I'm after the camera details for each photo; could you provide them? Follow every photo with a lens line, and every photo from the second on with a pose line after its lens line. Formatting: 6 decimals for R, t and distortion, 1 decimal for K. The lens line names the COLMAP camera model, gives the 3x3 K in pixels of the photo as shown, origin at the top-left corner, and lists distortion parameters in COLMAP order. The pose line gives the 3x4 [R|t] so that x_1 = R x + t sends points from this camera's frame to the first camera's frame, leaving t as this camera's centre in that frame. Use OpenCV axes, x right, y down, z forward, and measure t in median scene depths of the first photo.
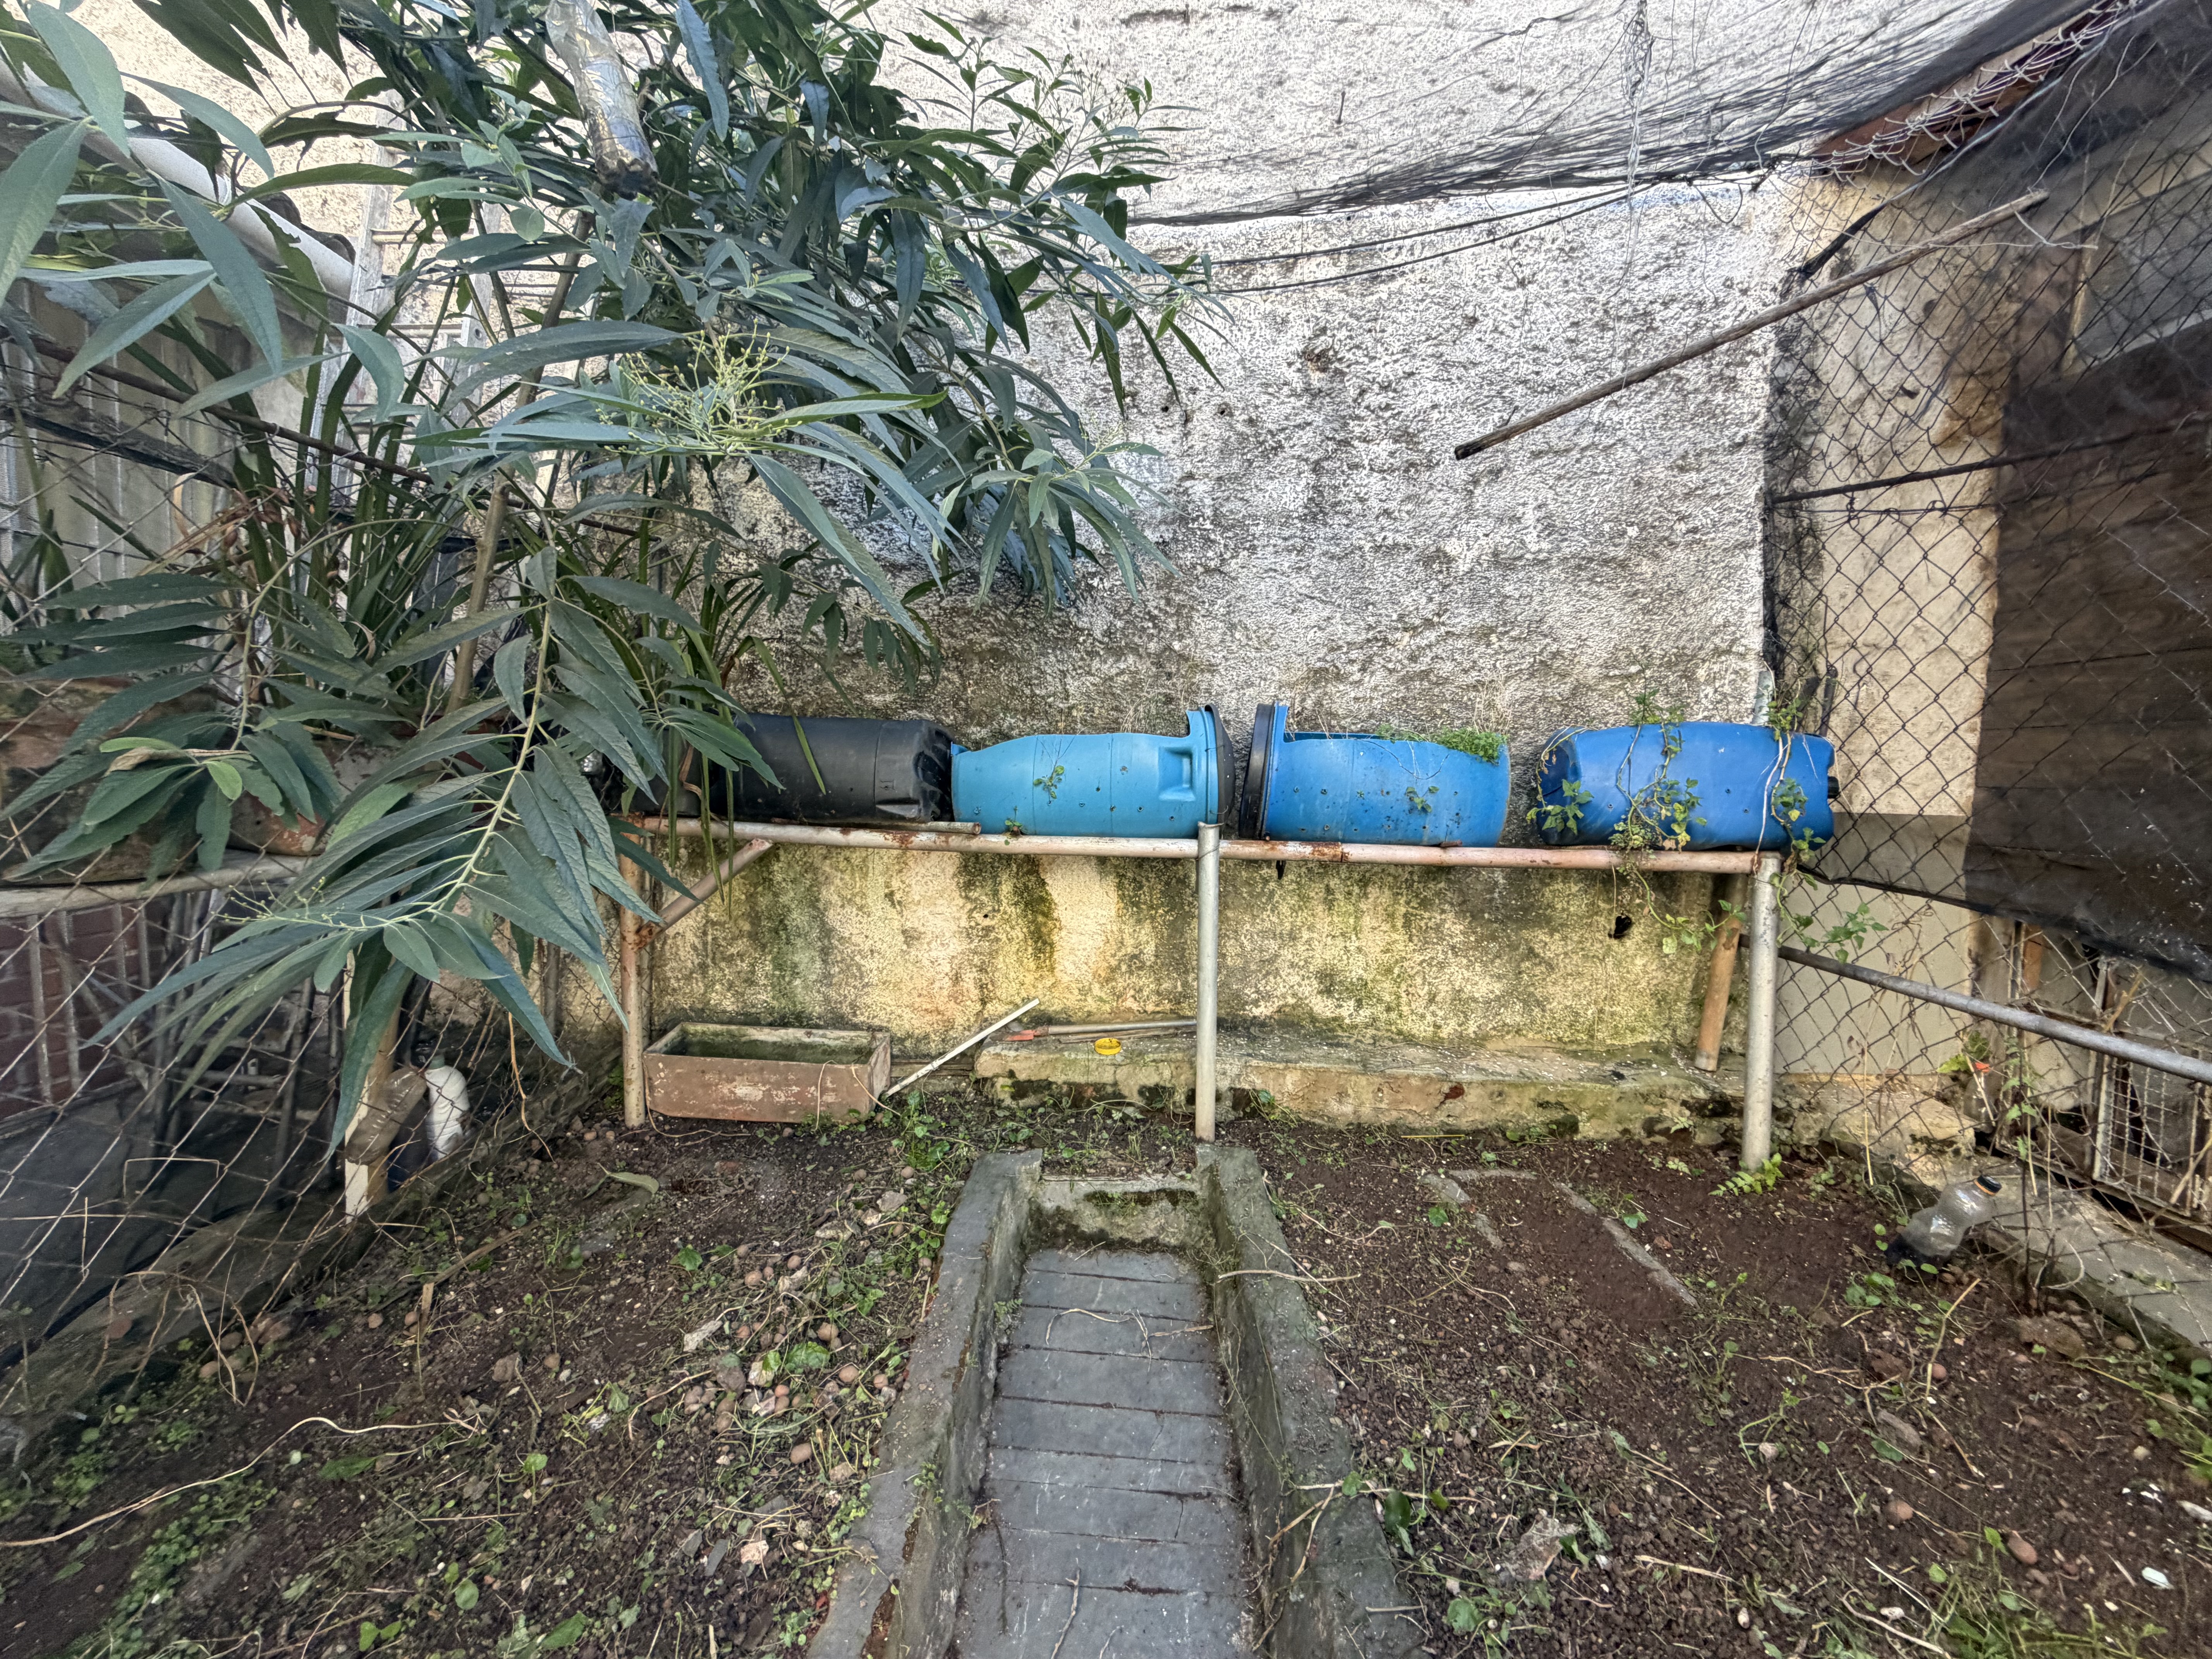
lens RADIAL K [[876.0, 0, 1100.8], [0, 876.0, 830.5], [0, 0, 1]] dist [-0.004408, 0.000649]
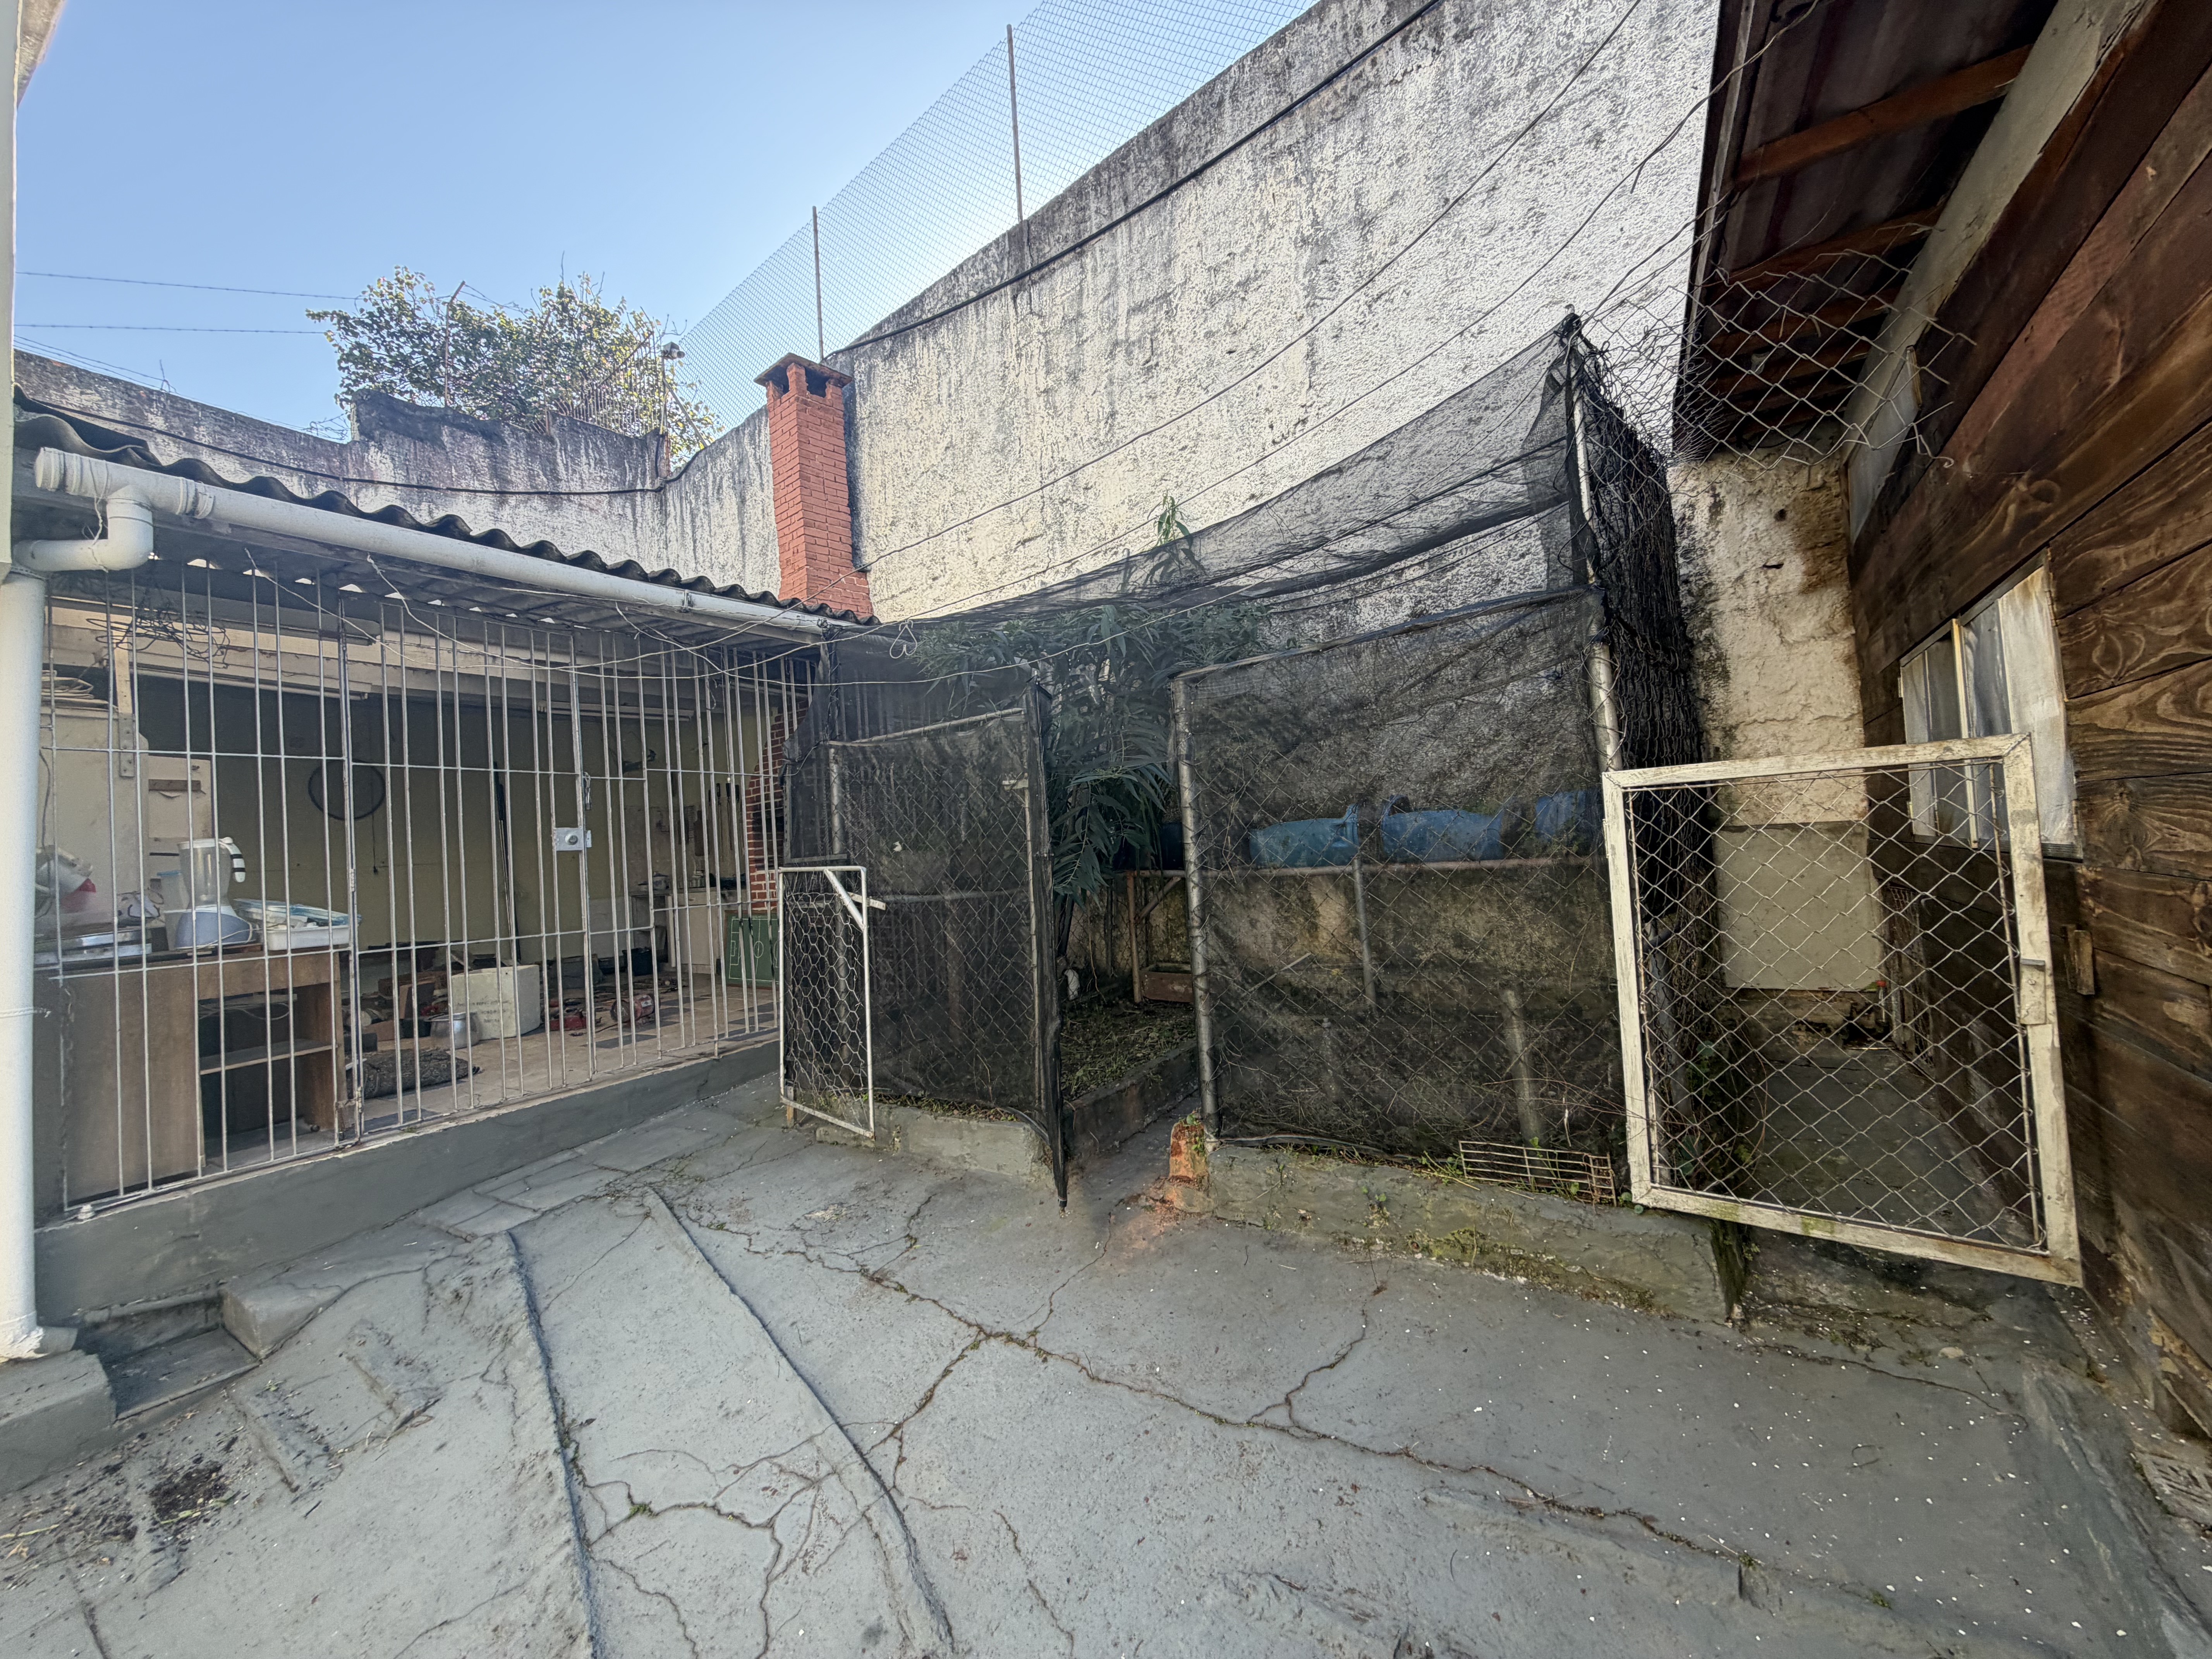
lens RADIAL K [[876.0, 0, 1100.8], [0, 876.0, 830.5], [0, 0, 1]] dist [-0.004408, 0.000649]
pose [[0.814805, -0.084140, -0.573596, 0.747486], [0.035264, 0.994773, -0.095829, 0.096634], [0.578661, 0.057854, 0.813513, -0.964918]]
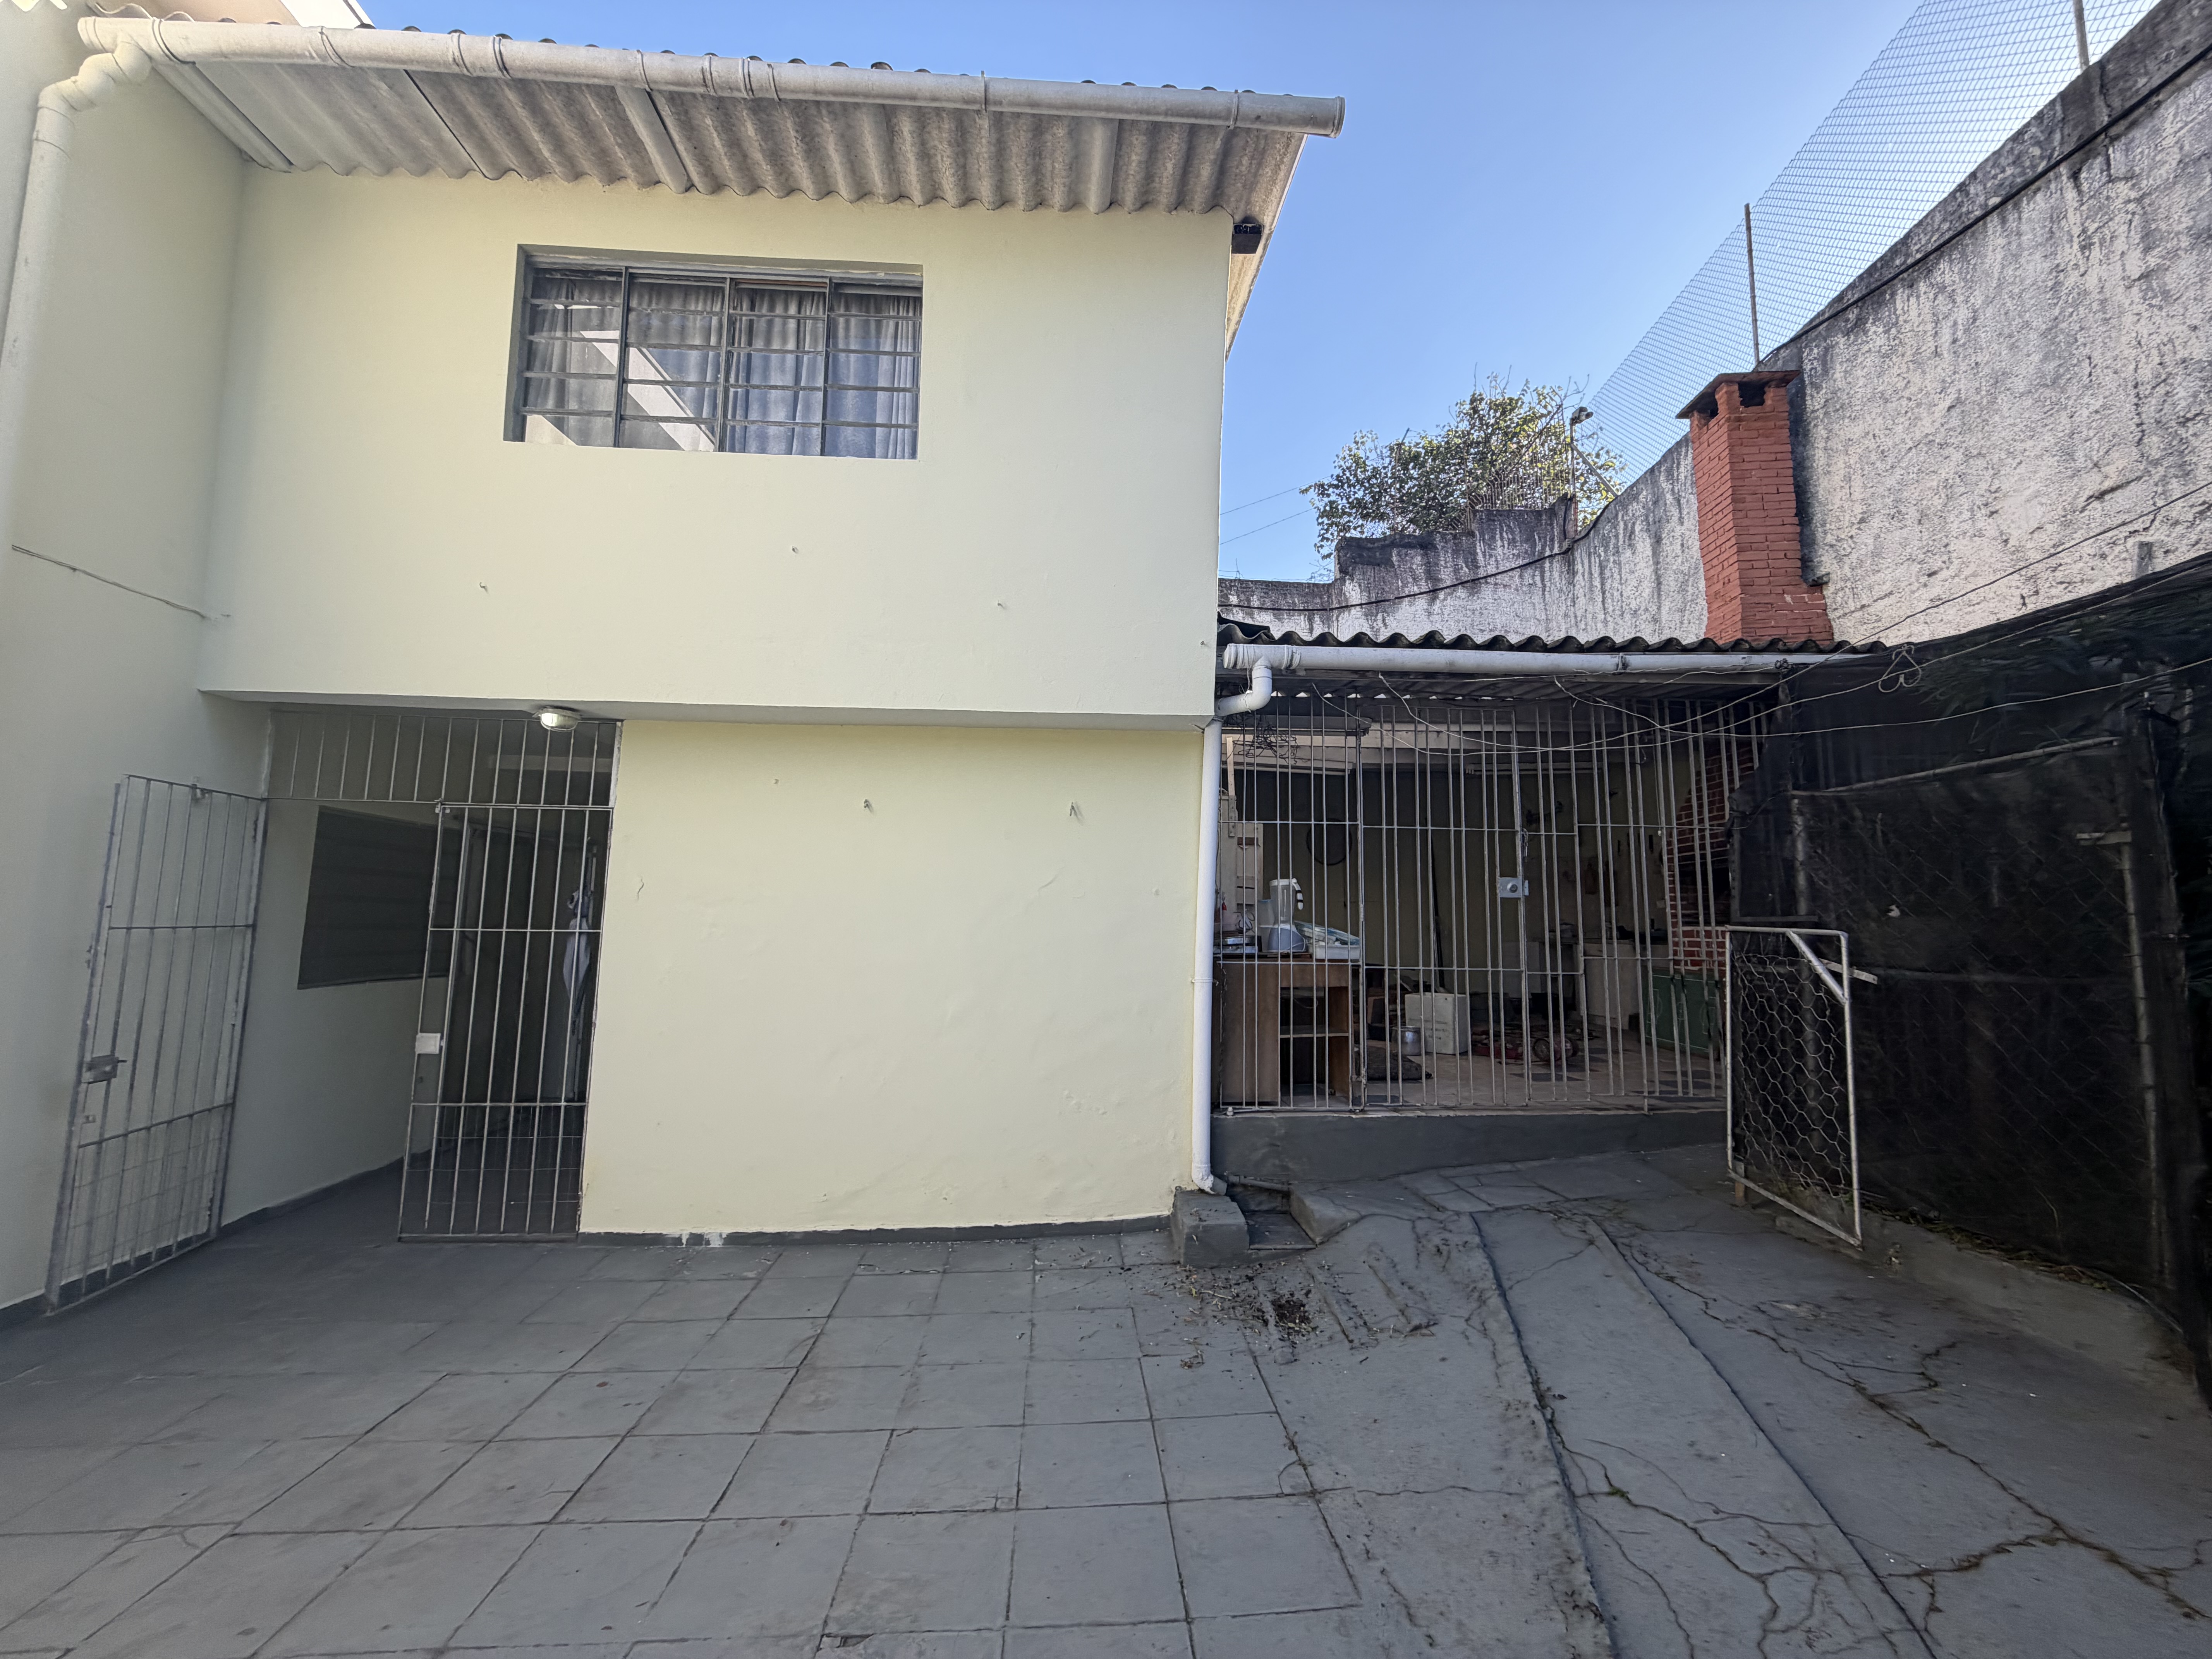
lens RADIAL K [[876.0, 0, 1100.8], [0, 876.0, 830.5], [0, 0, 1]] dist [-0.004408, 0.000649]
pose [[0.022766, -0.122859, -0.992163, 0.952375], [-0.084449, 0.988637, -0.124360, 0.117851], [0.996168, 0.086618, 0.012132, -1.268556]]
